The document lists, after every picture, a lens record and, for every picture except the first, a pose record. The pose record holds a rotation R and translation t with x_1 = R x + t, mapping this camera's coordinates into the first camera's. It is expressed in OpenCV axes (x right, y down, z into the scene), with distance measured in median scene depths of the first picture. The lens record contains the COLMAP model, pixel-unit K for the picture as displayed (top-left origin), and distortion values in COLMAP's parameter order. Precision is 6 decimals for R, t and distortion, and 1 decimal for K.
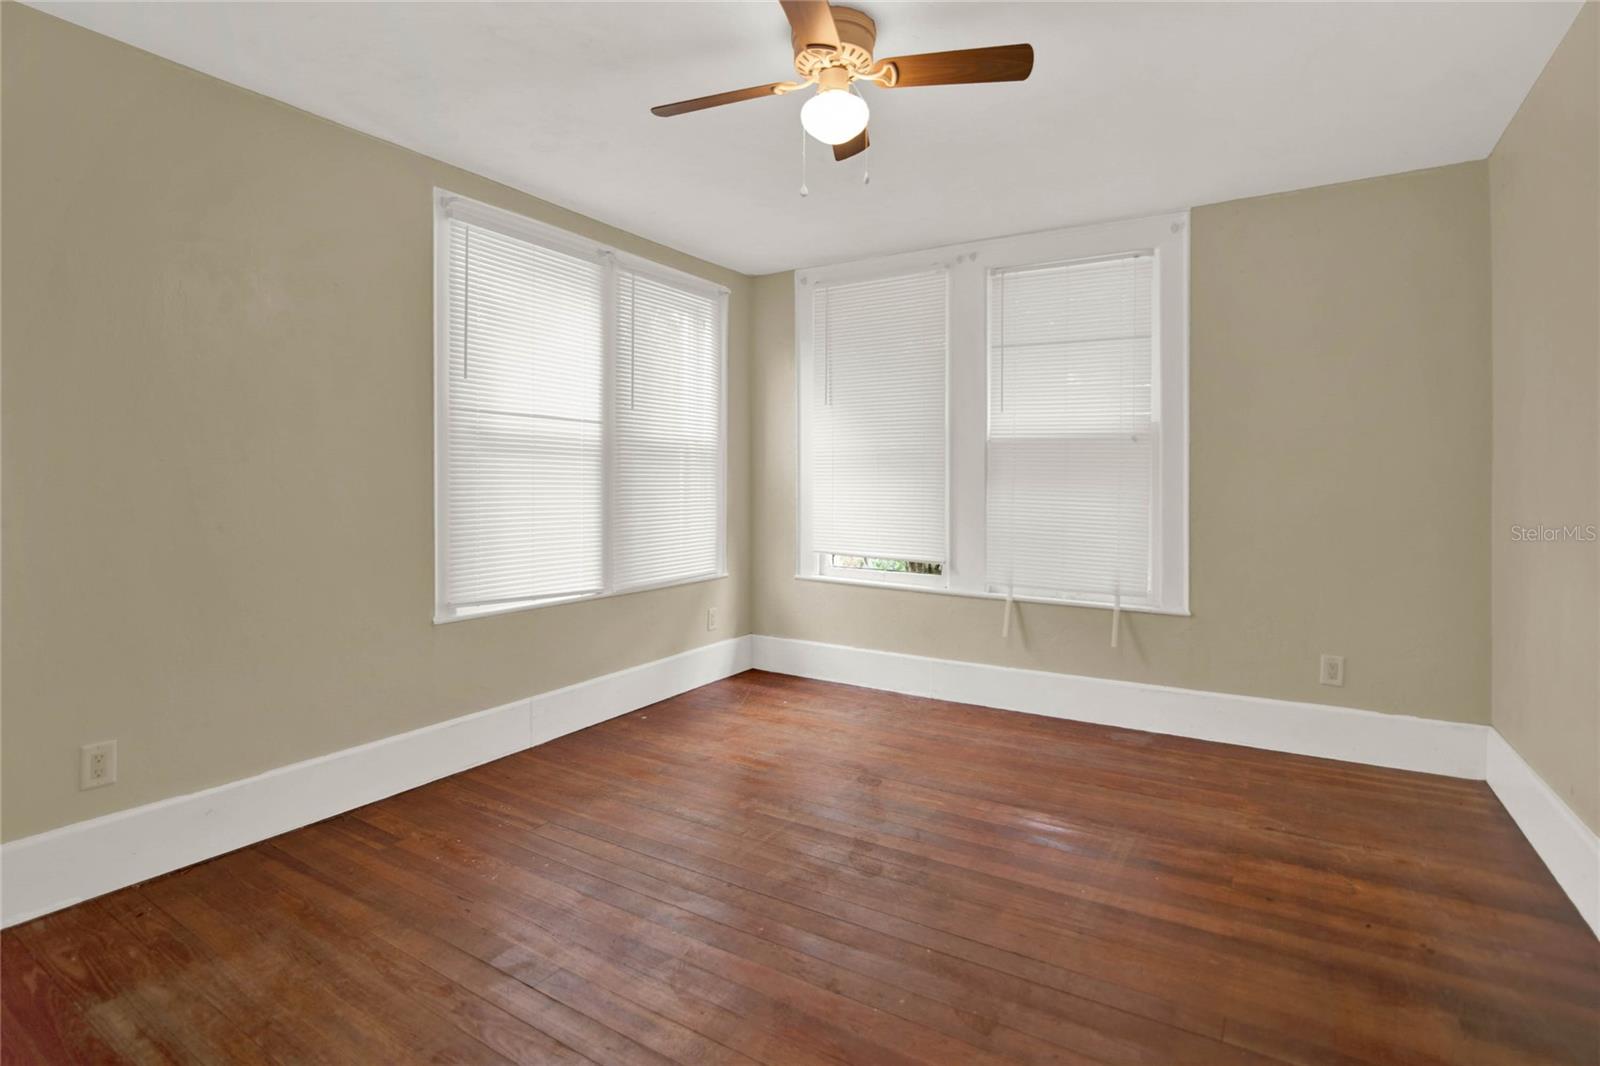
lens RADIAL K [[785.8, 0, 793.1], [0, 785.8, 501.5], [0, 0, 1]] dist [-0.016399, -0.000122]
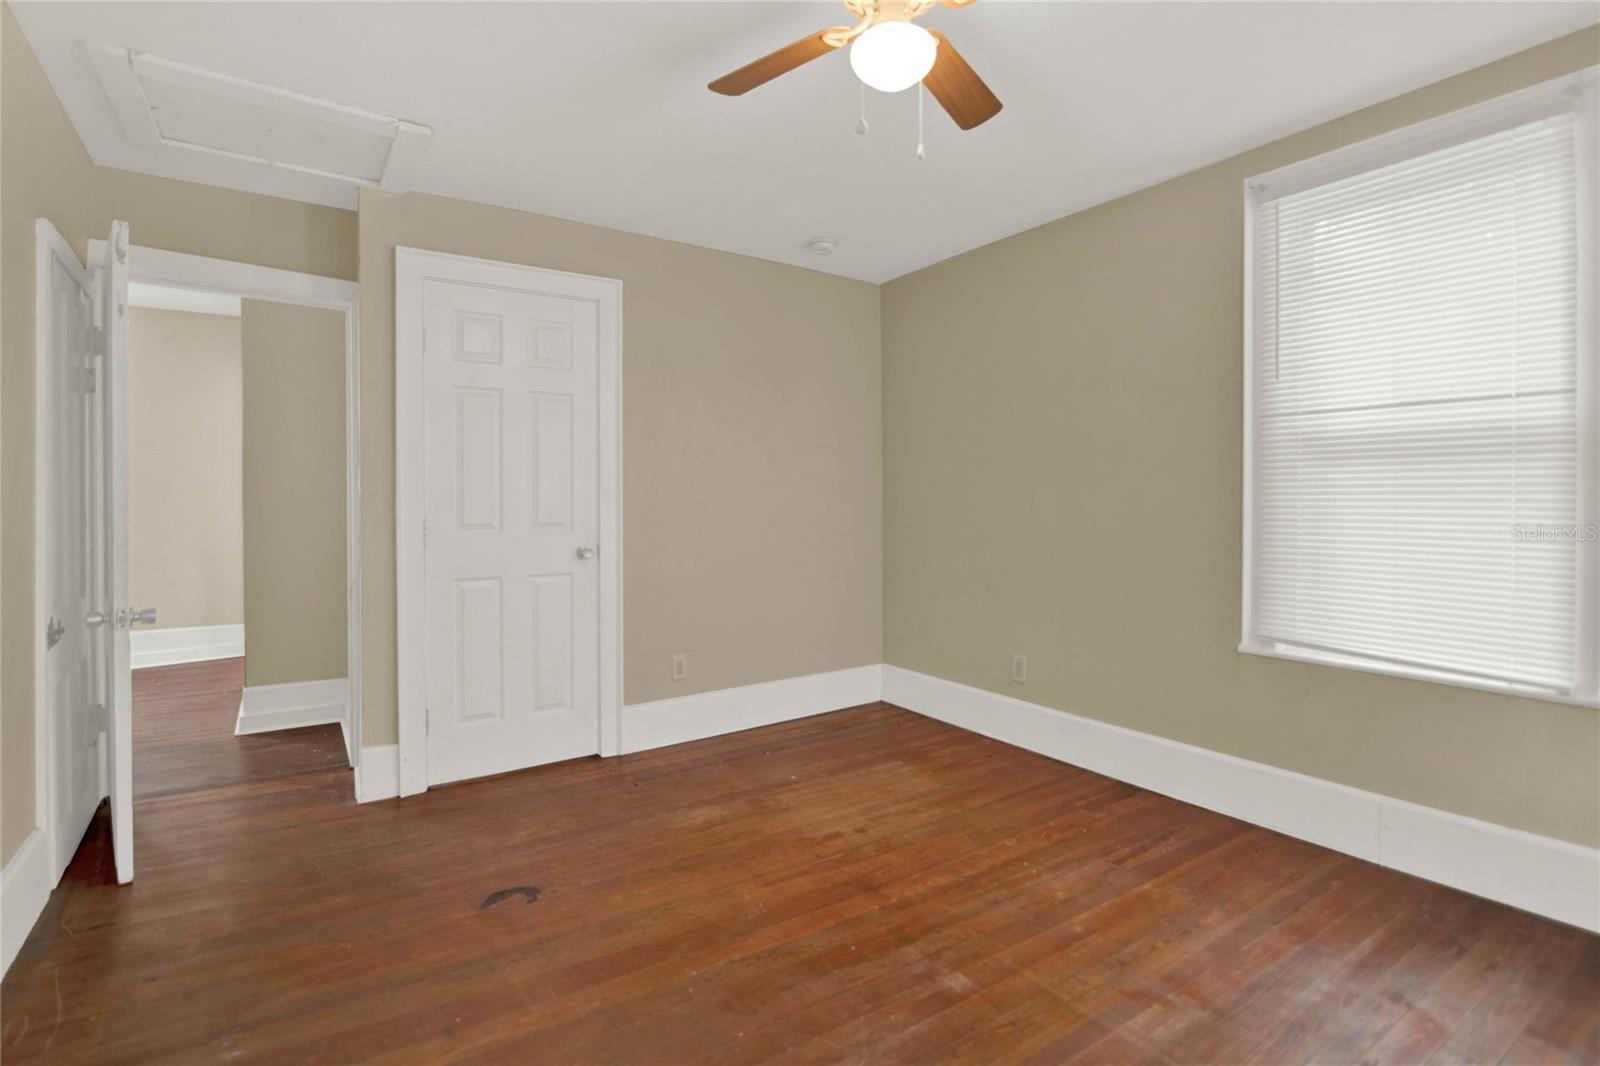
lens RADIAL K [[785.8, 0, 793.1], [0, 785.8, 501.5], [0, 0, 1]] dist [-0.016399, -0.000122]
pose [[-0.418361, 0.006951, -0.908254, 0.614193], [-0.011687, 0.999847, 0.013035, -0.027957], [0.908206, 0.016068, -0.418216, 0.911881]]
